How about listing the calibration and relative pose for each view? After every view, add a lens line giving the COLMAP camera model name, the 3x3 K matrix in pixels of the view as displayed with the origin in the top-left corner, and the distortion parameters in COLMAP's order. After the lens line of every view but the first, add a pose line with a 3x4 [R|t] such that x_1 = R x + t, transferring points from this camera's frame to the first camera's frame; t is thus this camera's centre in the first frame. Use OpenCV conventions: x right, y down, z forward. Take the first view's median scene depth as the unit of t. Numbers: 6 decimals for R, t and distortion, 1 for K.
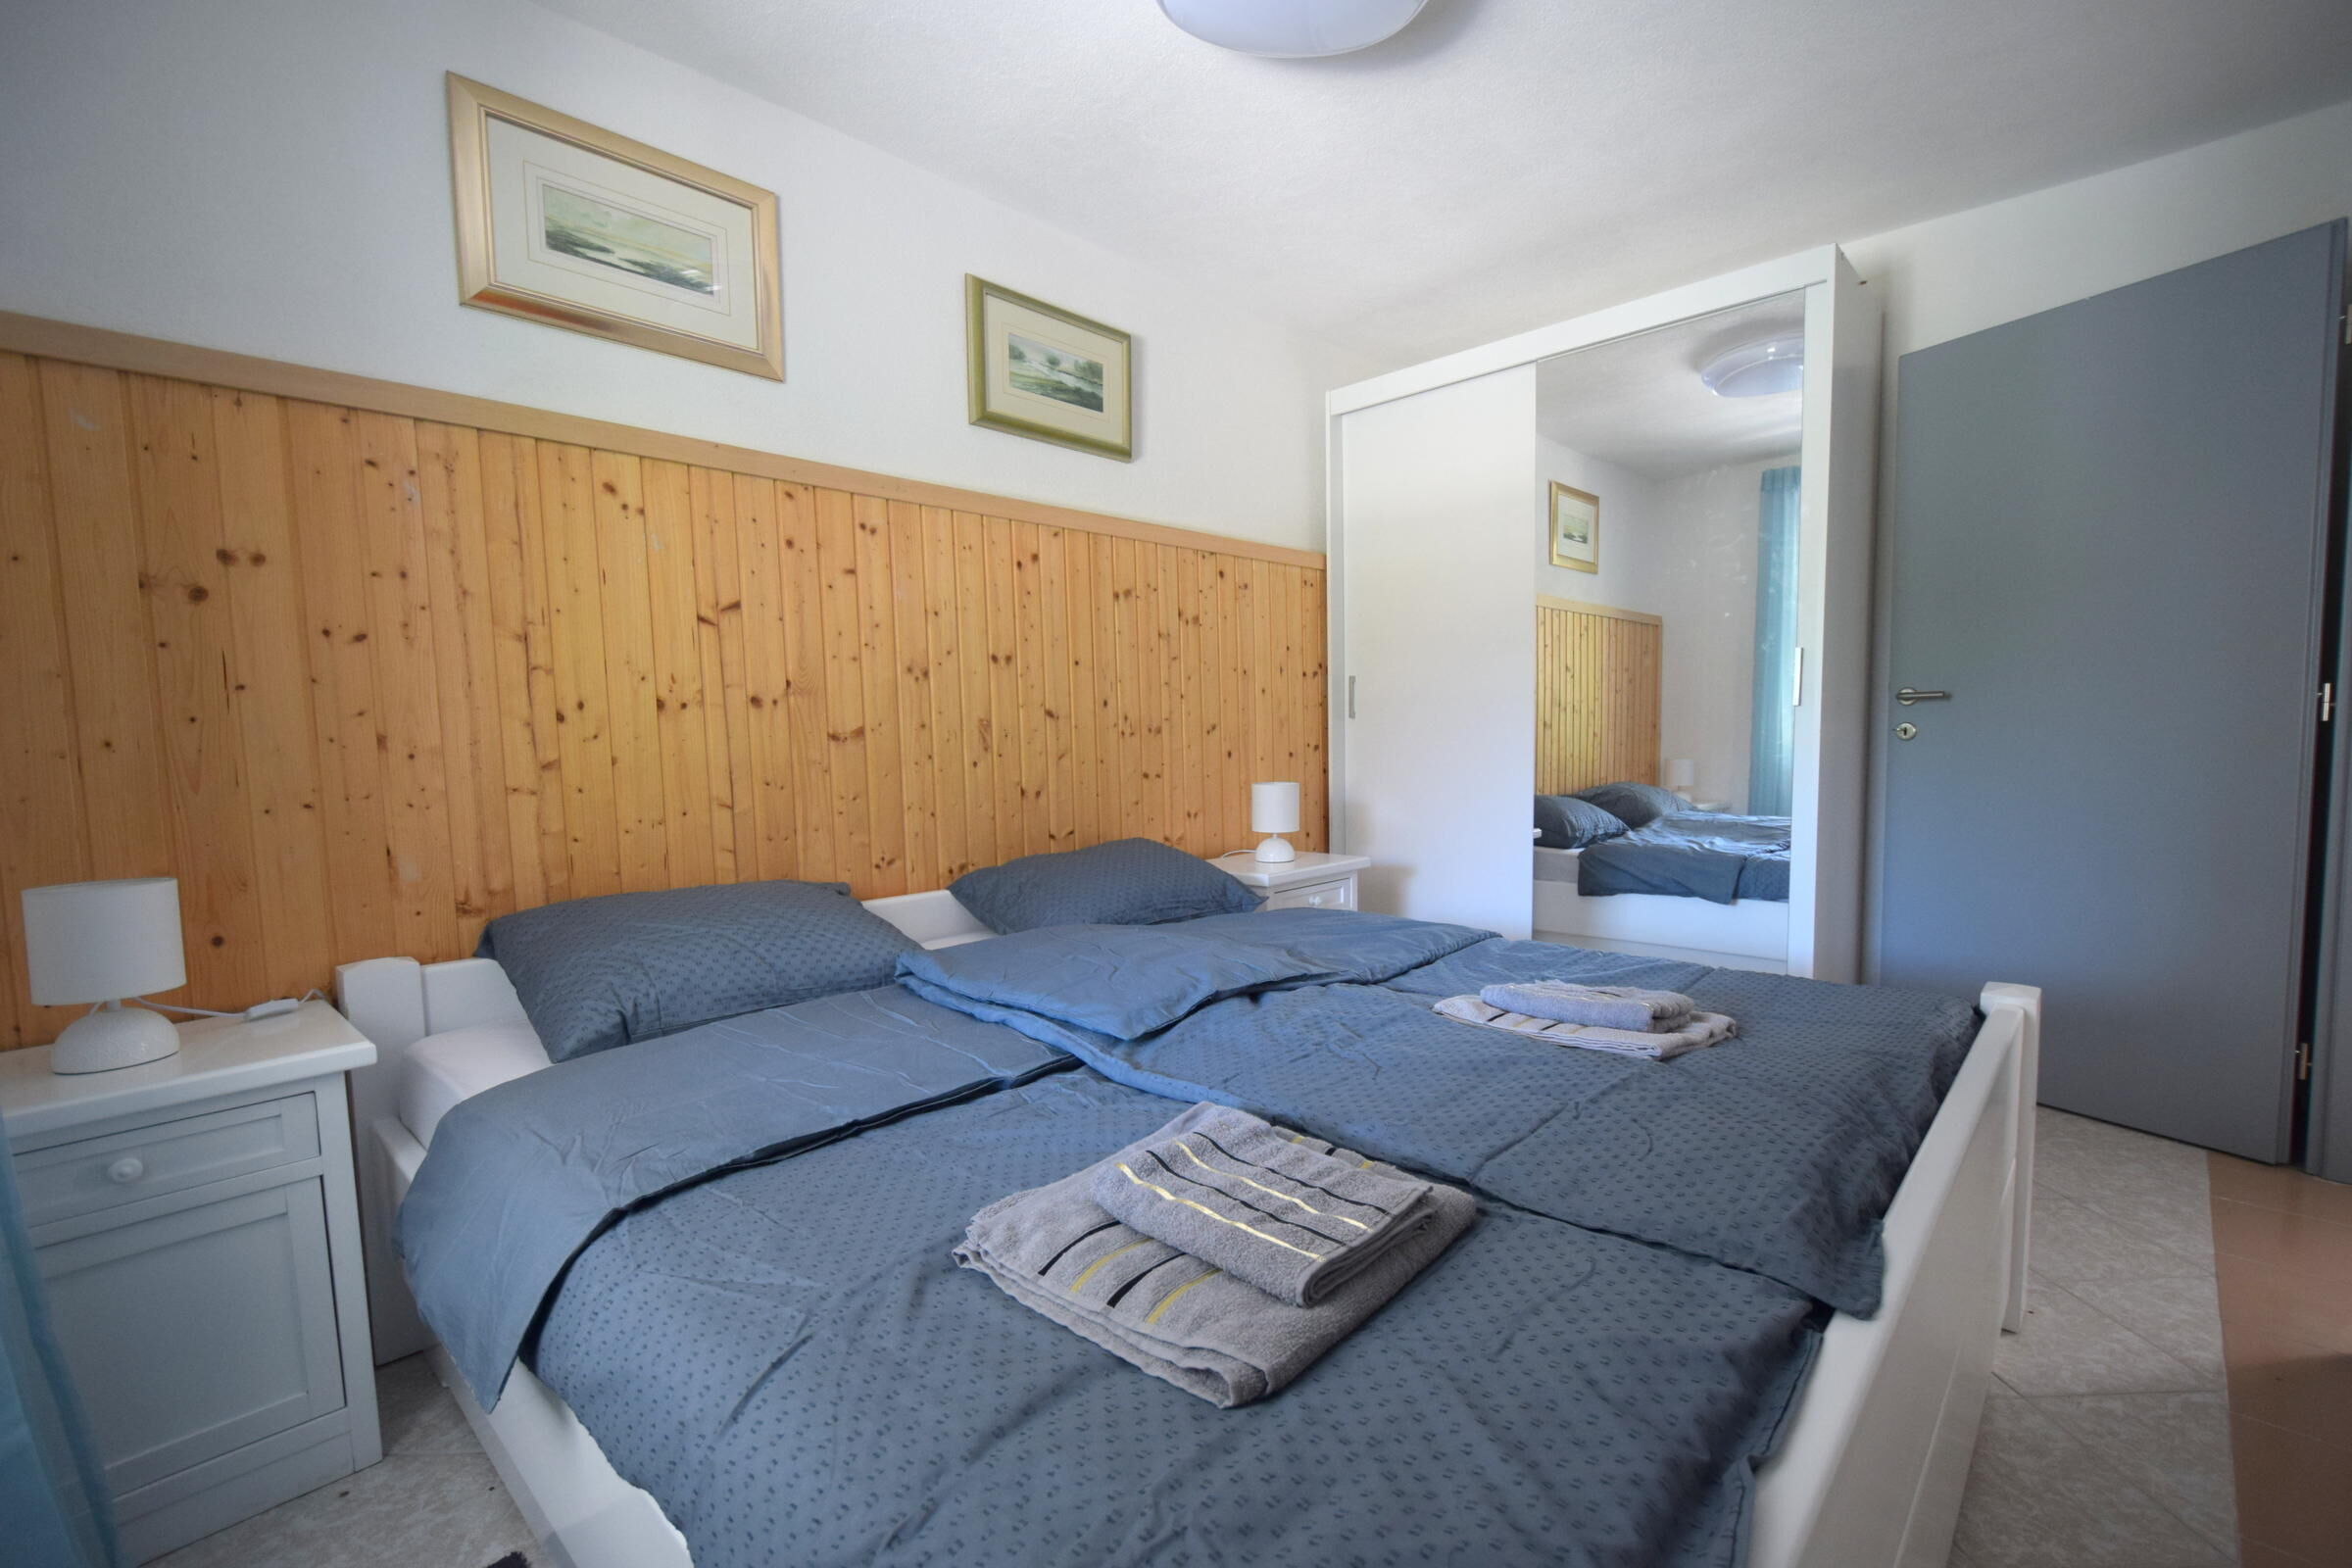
lens RADIAL K [[990.9, 0, 1175.6], [0, 990.9, 808.3], [0, 0, 1]] dist [0.002322, -0.006069]
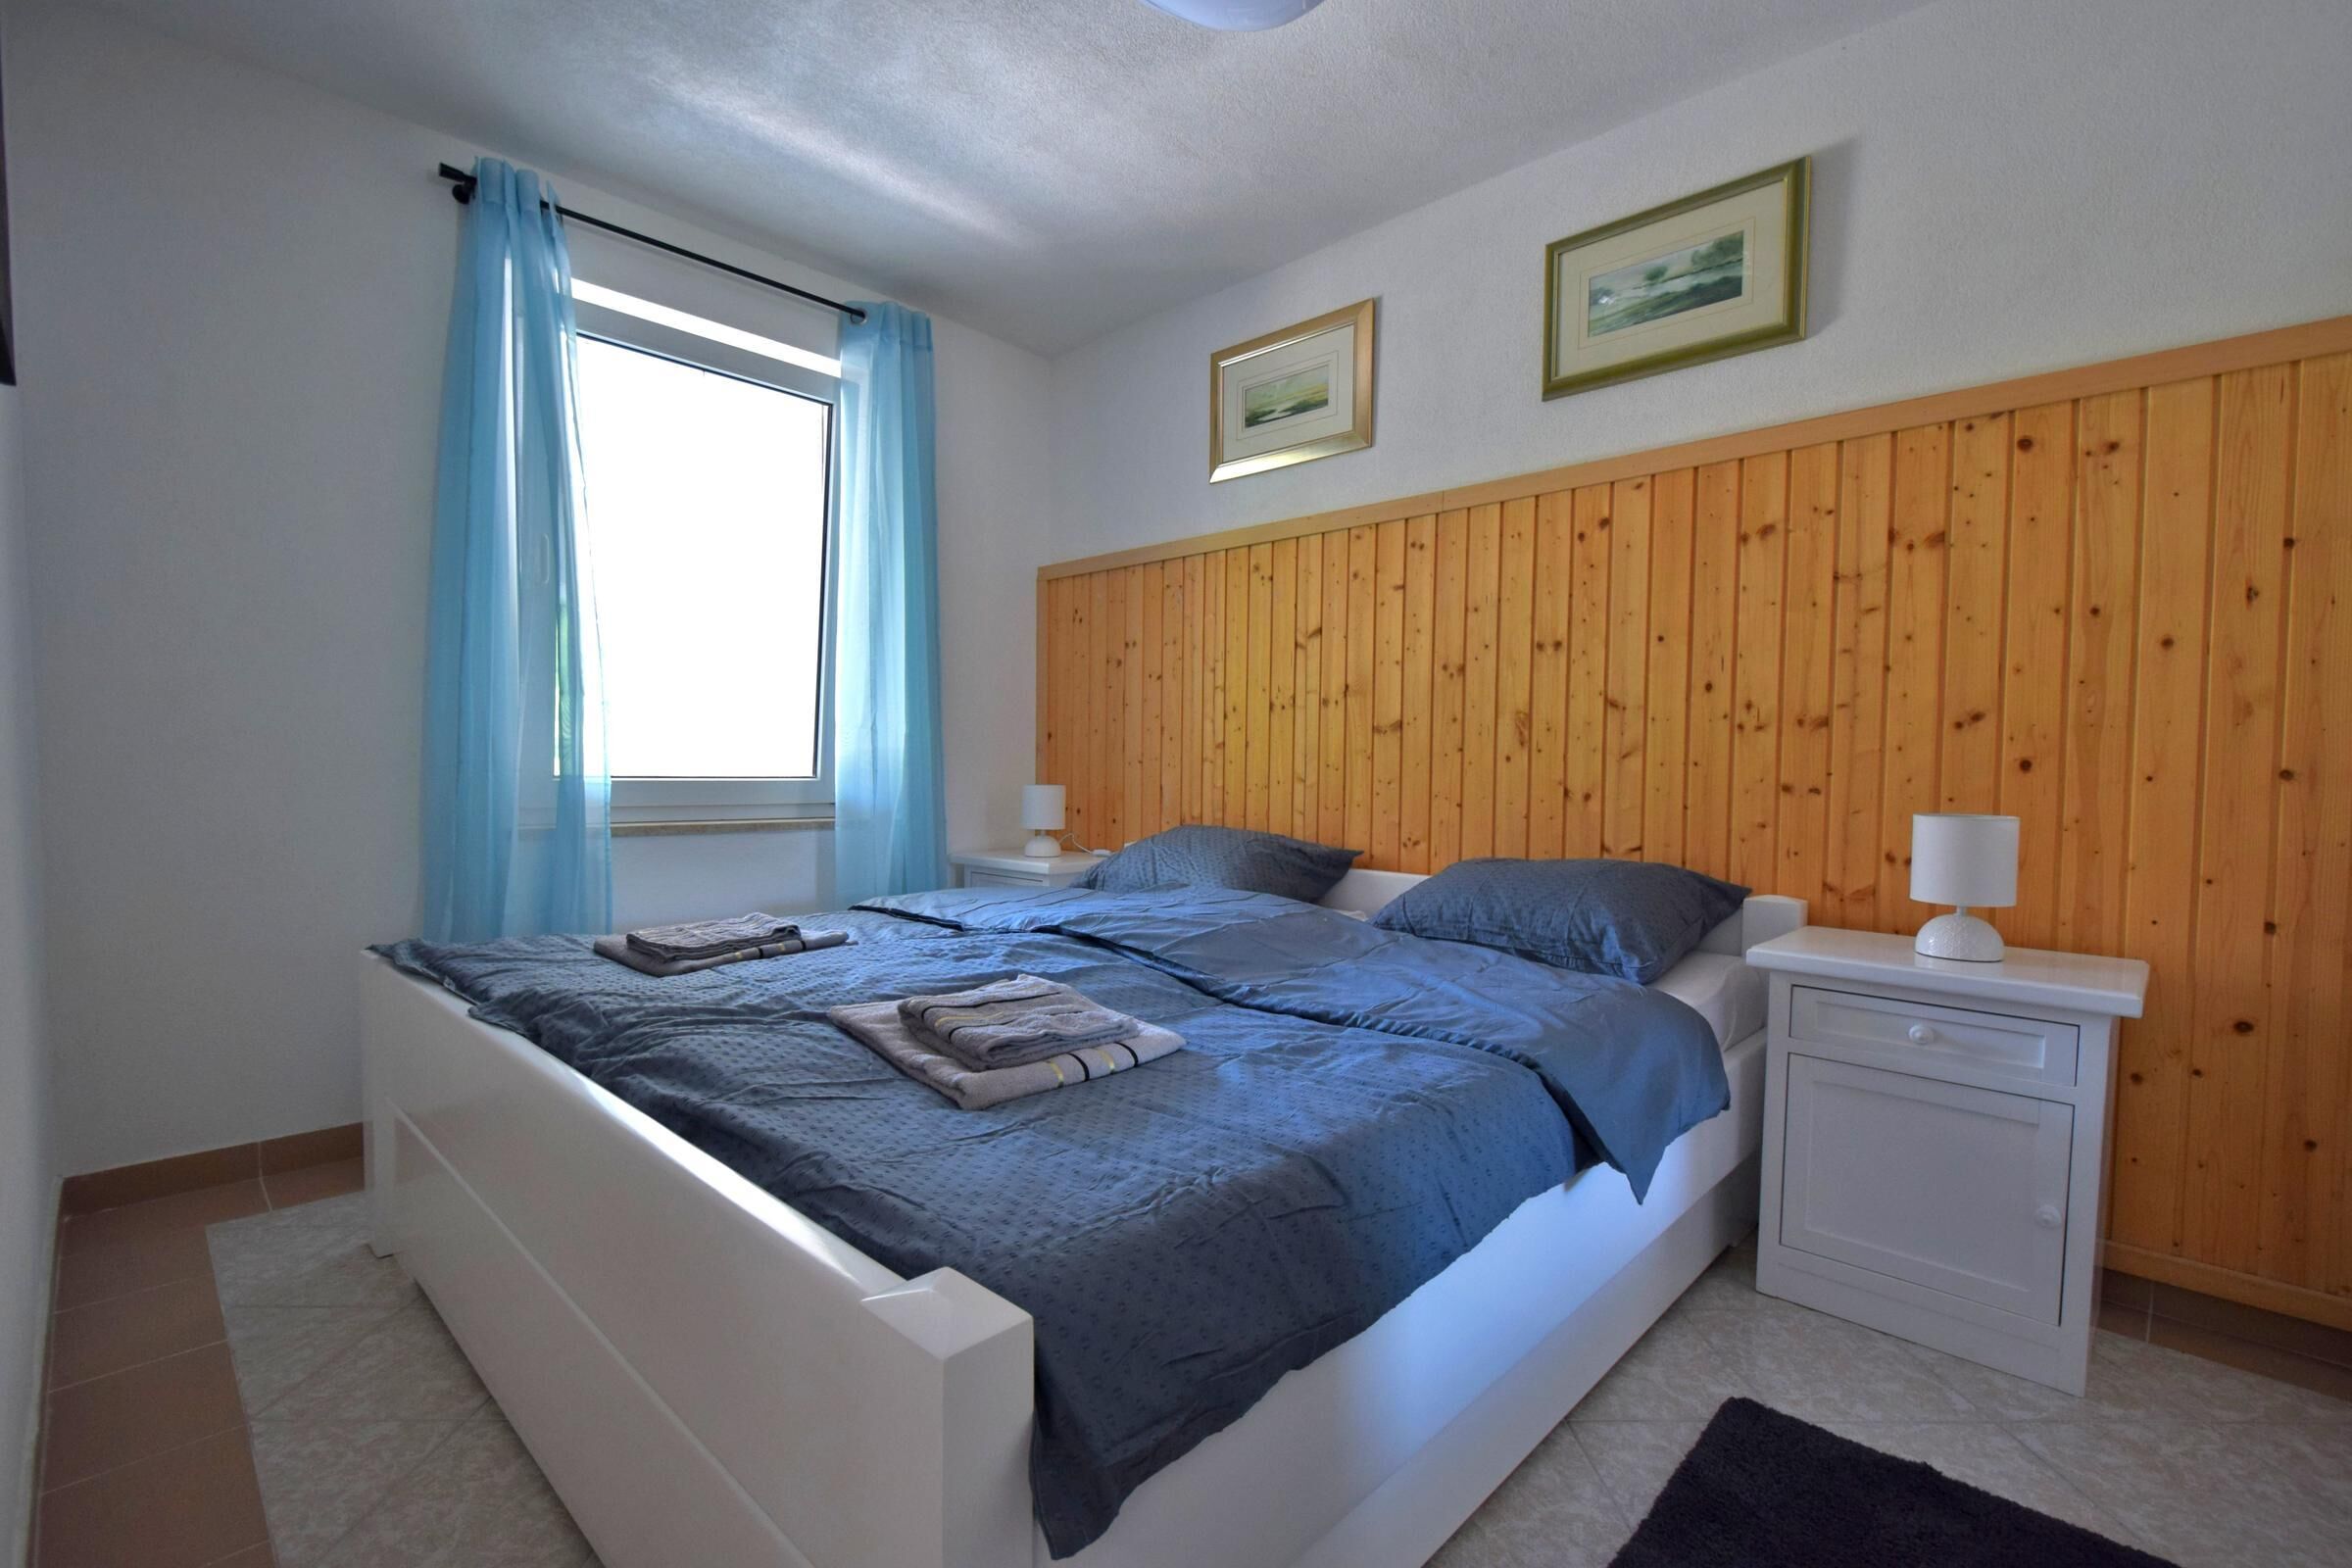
lens RADIAL K [[1054.6, 0, 1170.3], [0, 1054.6, 811.0], [0, 0, 1]] dist [0.007284, -0.007195]
pose [[-0.001324, 0.067520, -0.997717, 0.820919], [-0.088871, 0.993762, 0.067370, -0.033655], [0.996042, 0.088757, 0.004685, 0.666763]]
